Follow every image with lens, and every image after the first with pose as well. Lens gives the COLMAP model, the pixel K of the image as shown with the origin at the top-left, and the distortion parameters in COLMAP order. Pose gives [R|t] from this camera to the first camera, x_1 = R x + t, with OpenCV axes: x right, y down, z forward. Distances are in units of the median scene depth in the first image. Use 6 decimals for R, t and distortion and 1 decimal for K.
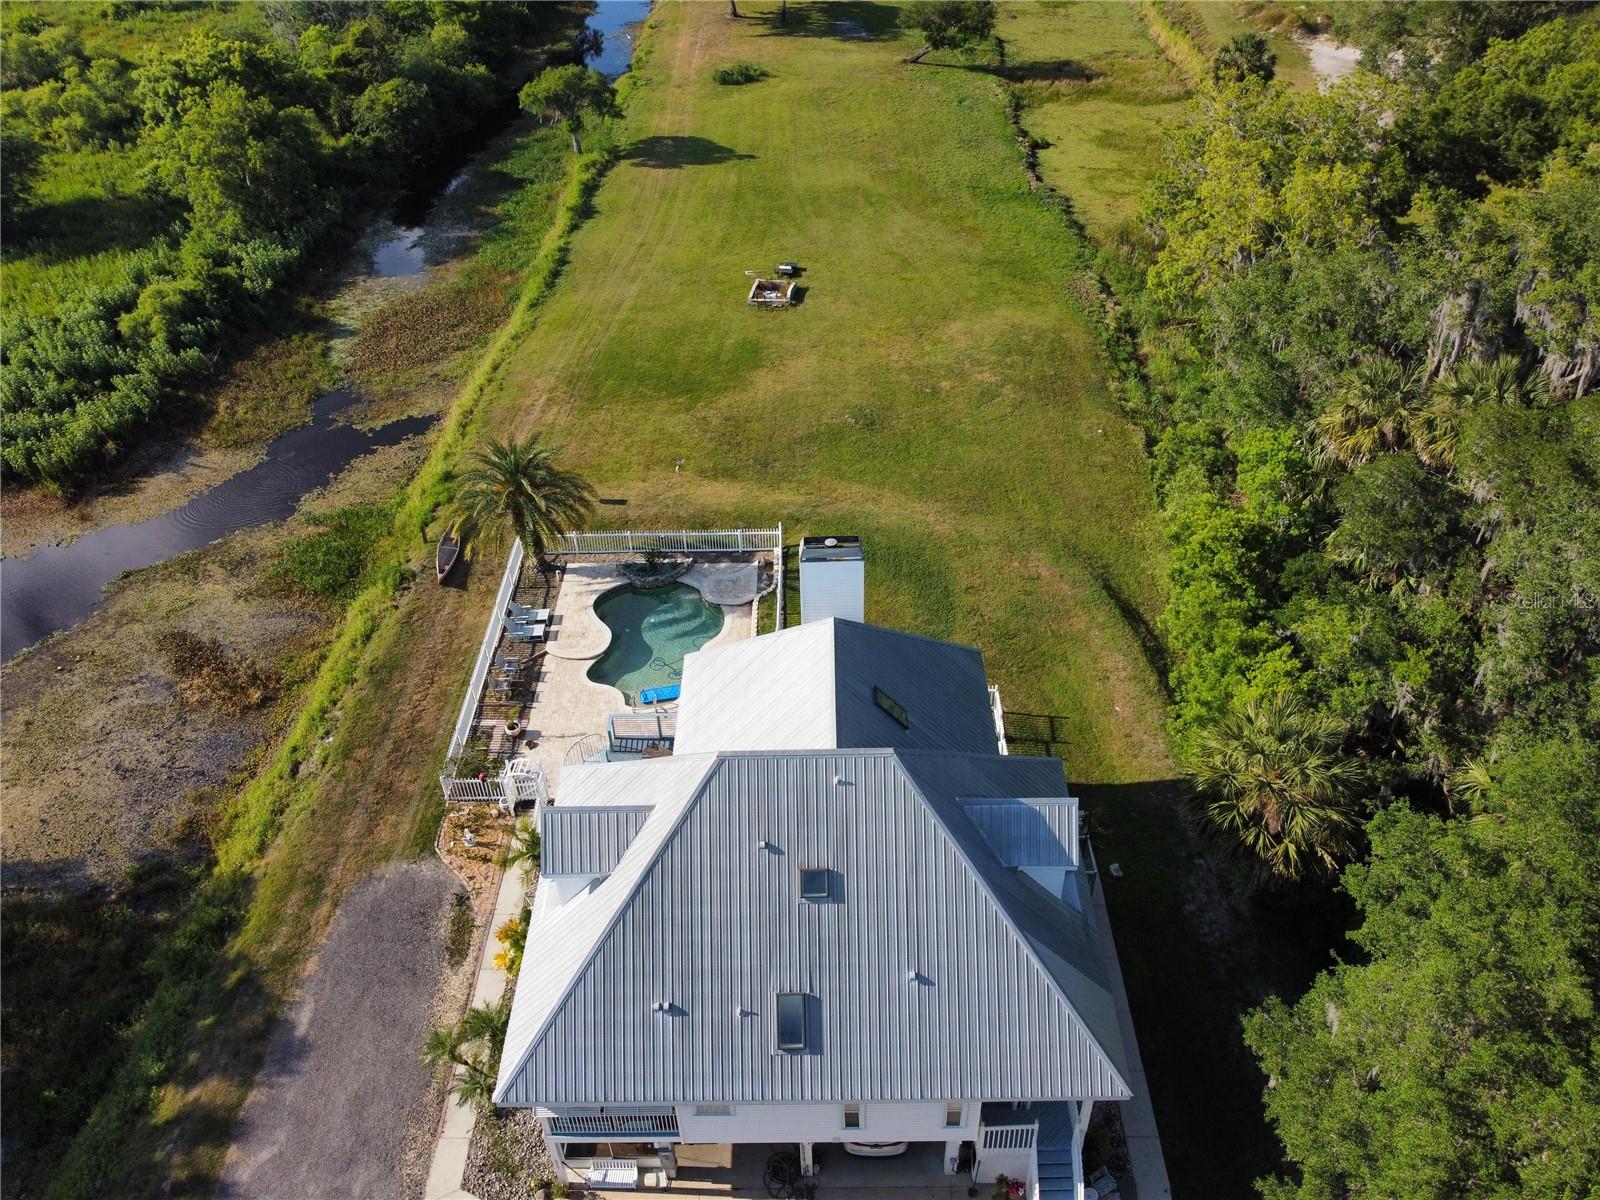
lens RADIAL K [[1205.7, 0, 800.0], [0, 1205.7, 600.0], [0, 0, 1]] dist [0.000310, -0.004893]
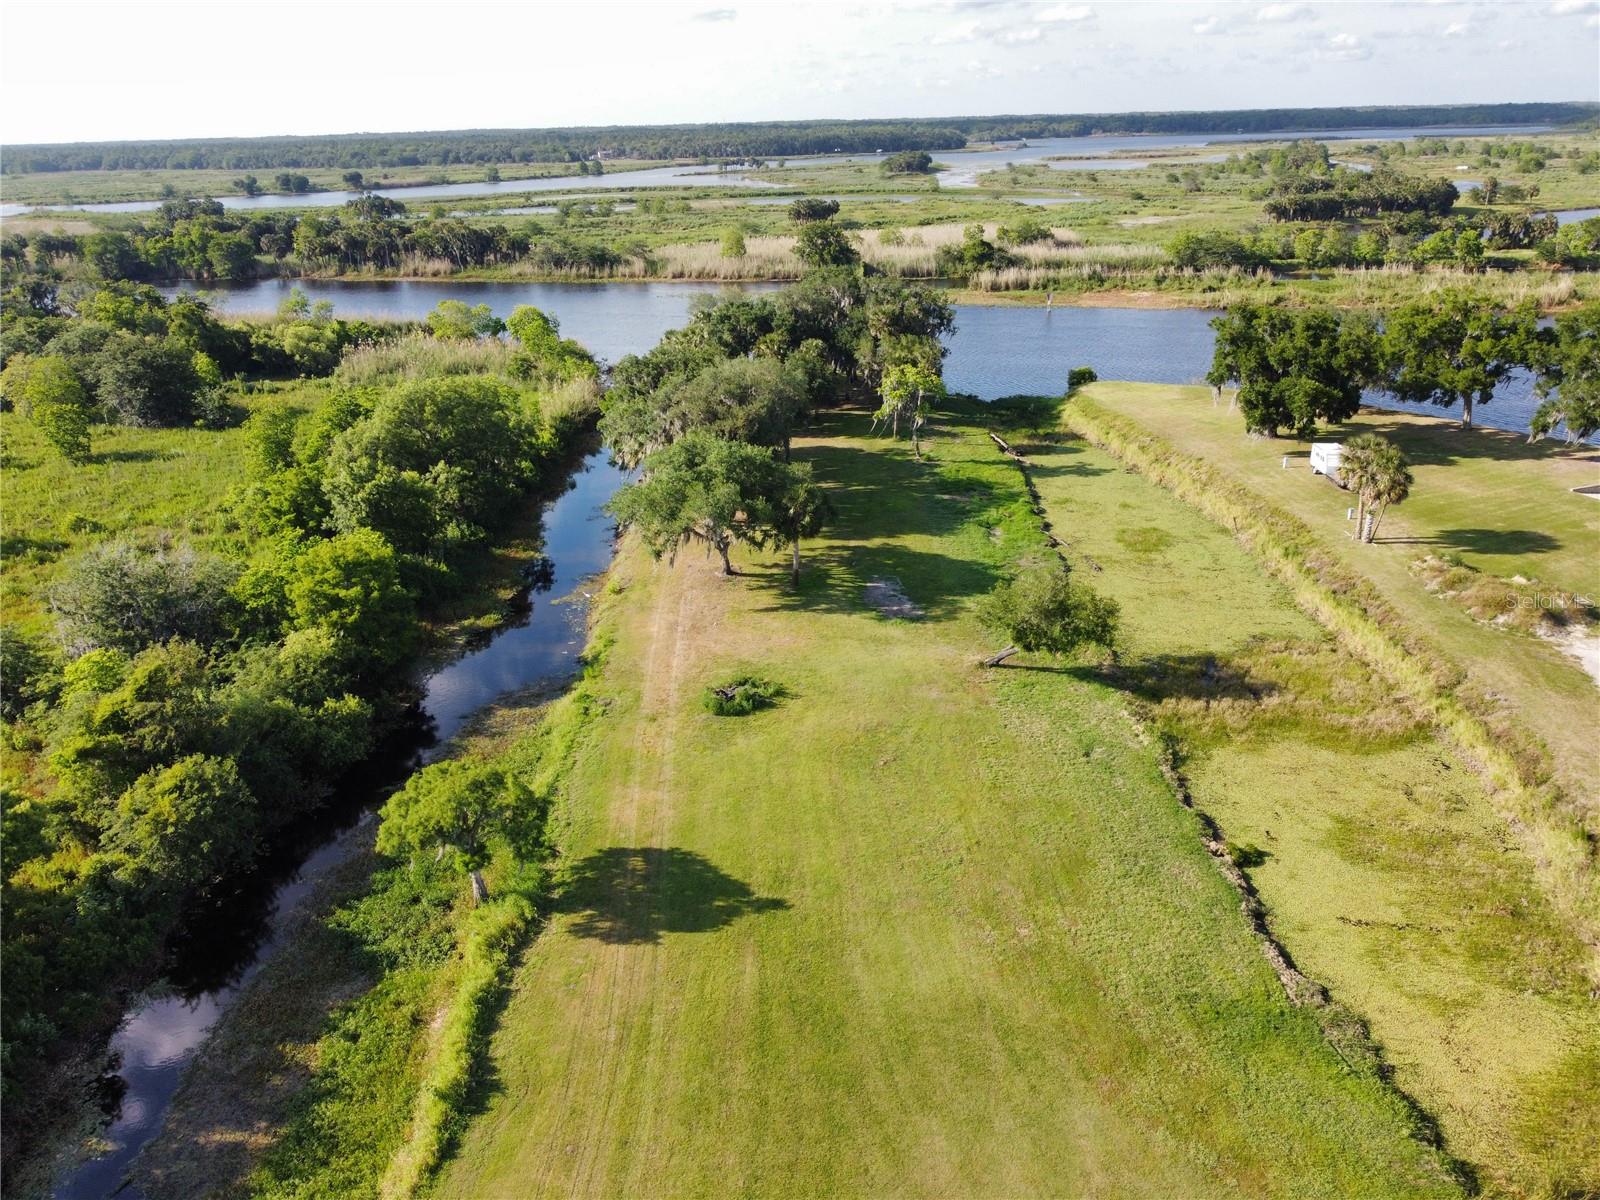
lens RADIAL K [[1108.0, 0, 800.0], [0, 1108.0, 600.0], [0, 0, 1]] dist [-0.006721, -0.004172]
pose [[0.998997, -0.015856, 0.041870, -0.047094], [0.026435, 0.963674, -0.265771, -0.347858], [-0.036135, 0.266611, 0.963127, 0.420189]]
